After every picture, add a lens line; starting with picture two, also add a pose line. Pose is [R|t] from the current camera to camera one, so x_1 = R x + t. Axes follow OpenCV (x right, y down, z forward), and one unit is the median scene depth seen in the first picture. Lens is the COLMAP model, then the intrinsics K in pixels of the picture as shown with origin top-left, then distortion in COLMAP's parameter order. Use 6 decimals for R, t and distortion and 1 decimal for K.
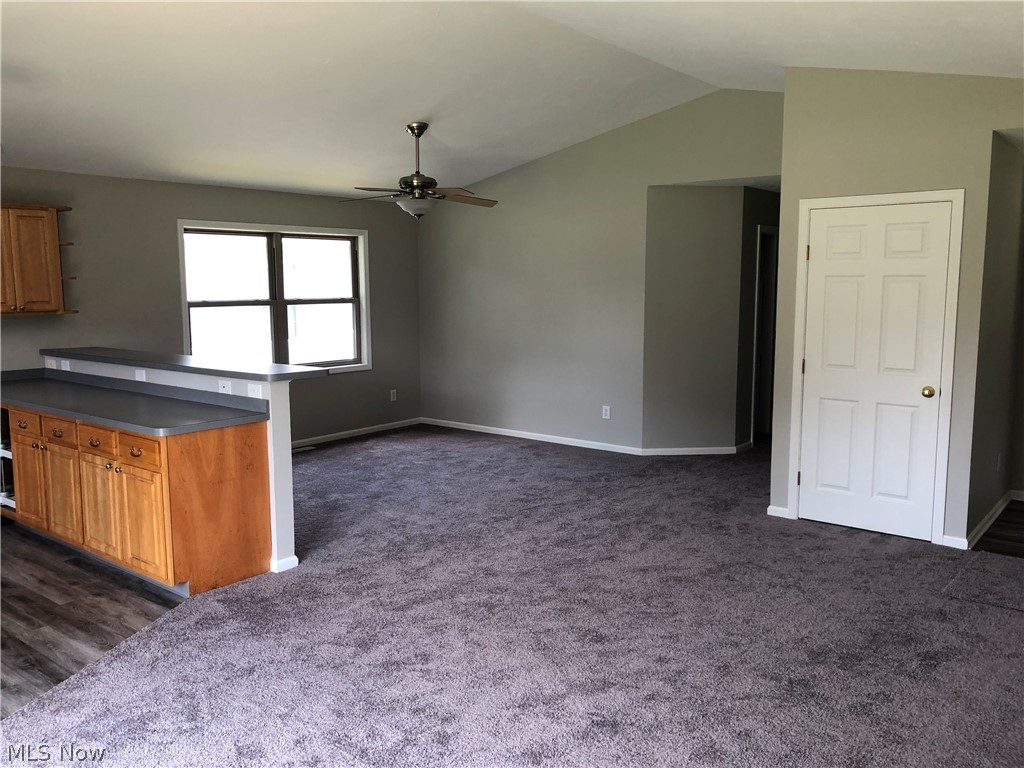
lens RADIAL K [[837.9, 0, 510.8], [0, 837.9, 387.0], [0, 0, 1]] dist [0.000620, 0.012117]
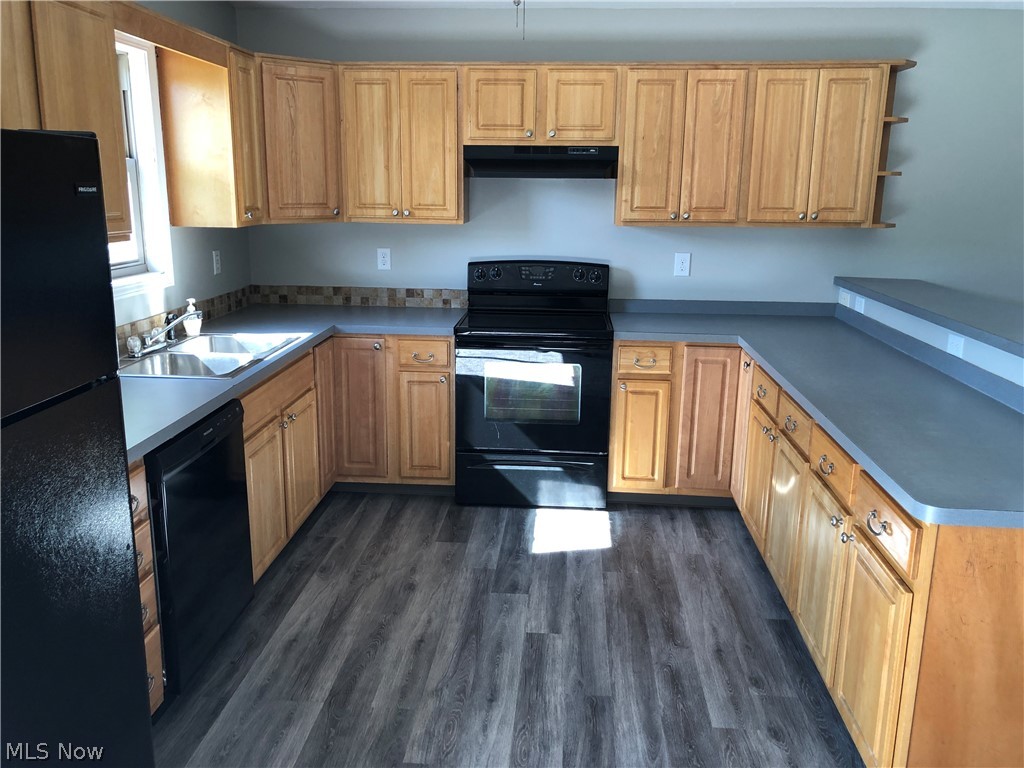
lens RADIAL K [[837.9, 0, 507.5], [0, 837.9, 385.0], [0, 0, 1]] dist [0.000620, 0.012117]
pose [[0.560603, 0.200526, -0.803439, -0.164742], [-0.114981, 0.979688, 0.164286, -0.050714], [0.820063, 0.000281, 0.572273, 0.468722]]
